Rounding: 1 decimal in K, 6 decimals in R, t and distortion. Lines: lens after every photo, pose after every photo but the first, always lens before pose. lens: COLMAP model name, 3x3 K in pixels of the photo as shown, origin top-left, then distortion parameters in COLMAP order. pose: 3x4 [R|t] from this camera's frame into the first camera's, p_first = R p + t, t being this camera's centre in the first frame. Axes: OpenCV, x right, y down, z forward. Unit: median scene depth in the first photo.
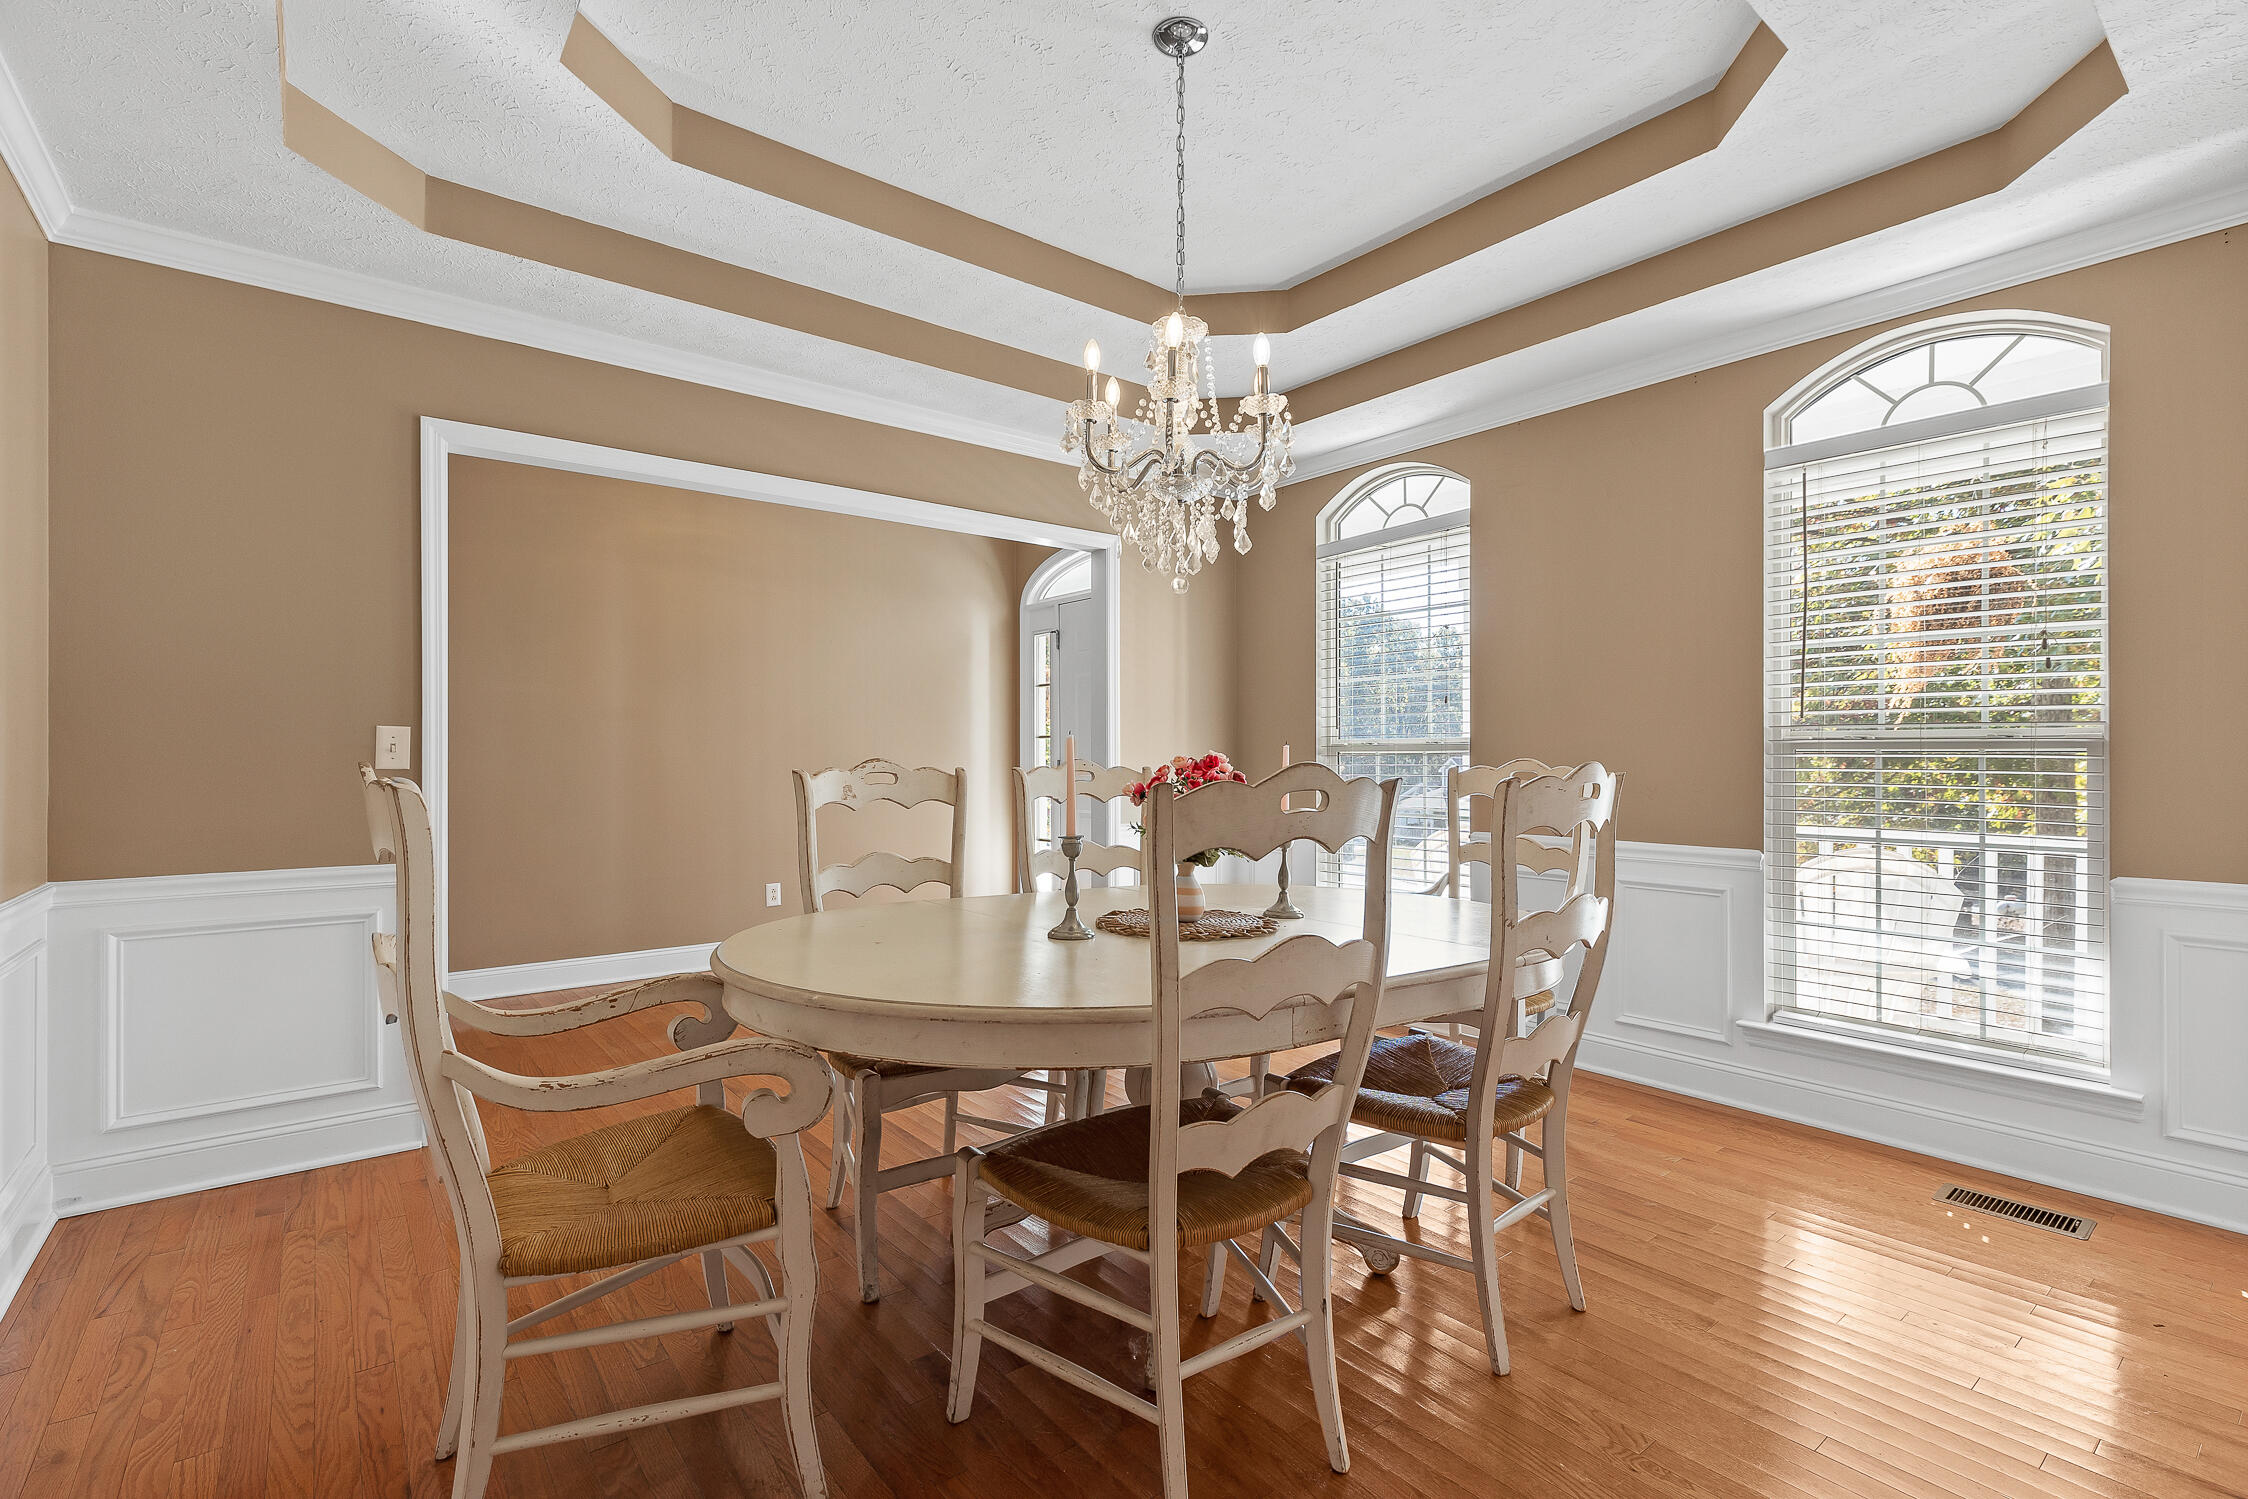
lens RADIAL K [[1015.9, 0, 1133.3], [0, 1015.9, 755.6], [0, 0, 1]] dist [-0.003764, -0.000258]
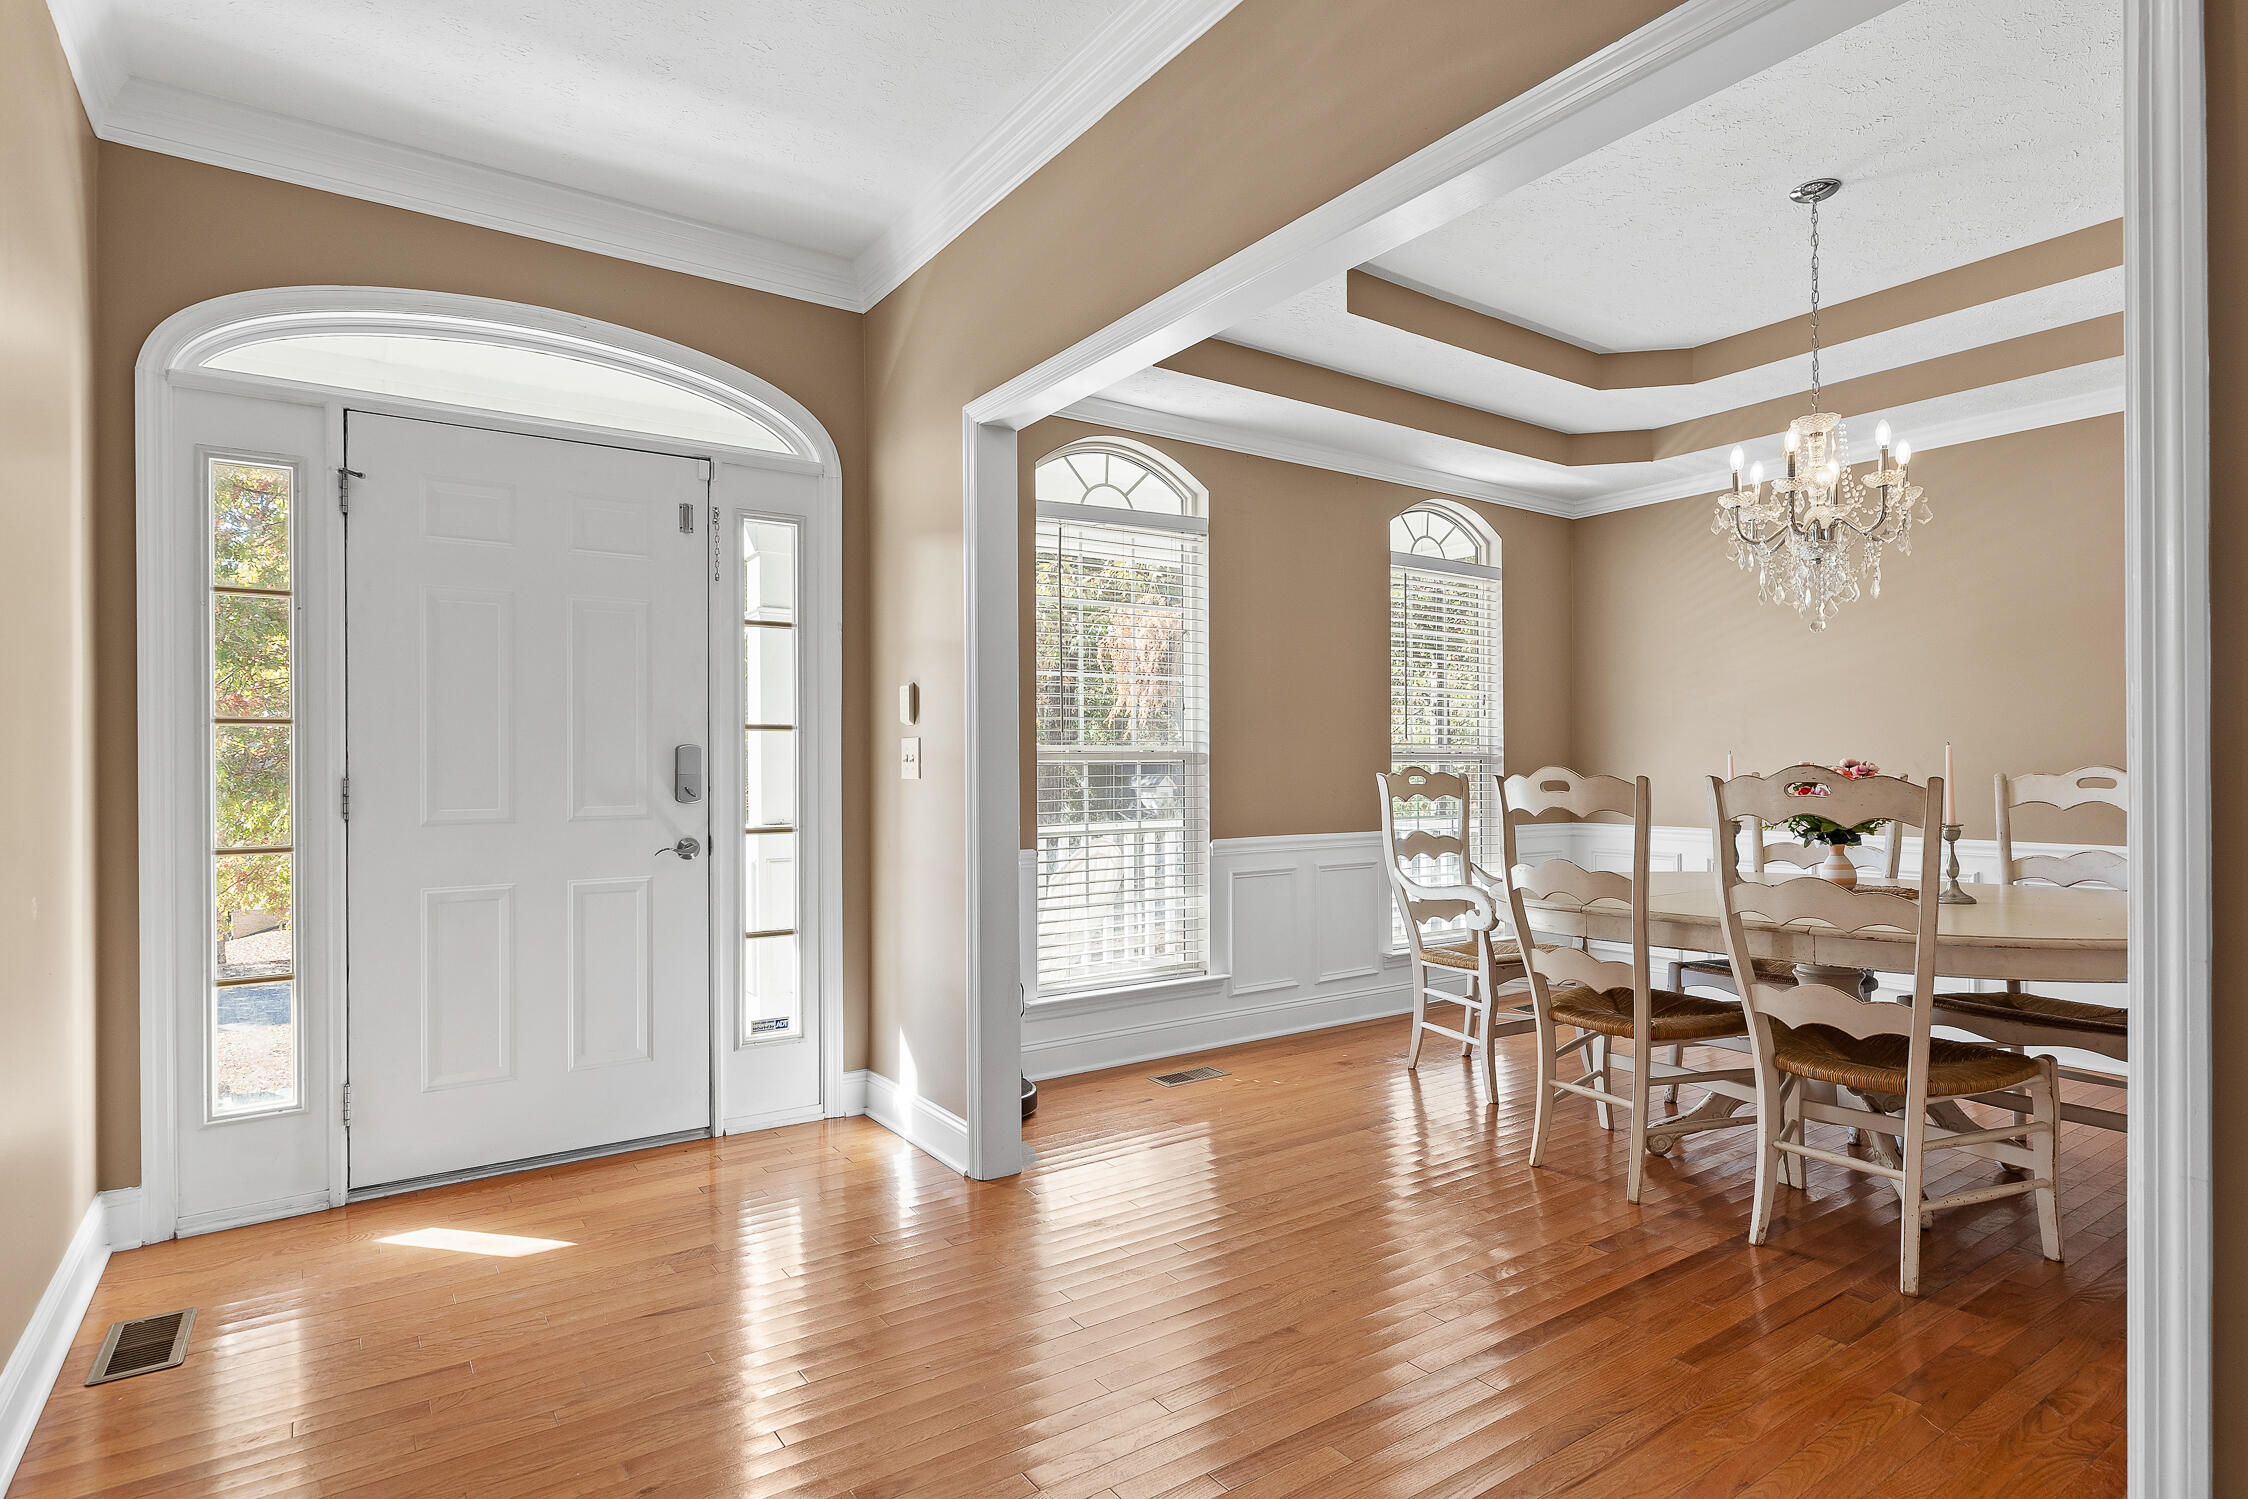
lens RADIAL K [[1145.0, 0, 1115.2], [0, 1145.0, 755.9], [0, 0, 1]] dist [-0.002486, -0.000718]
pose [[0.080776, 0.005191, 0.996719, -0.724131], [0.004548, 0.999974, -0.005576, -0.003435], [-0.996722, 0.004983, 0.080750, 0.905998]]
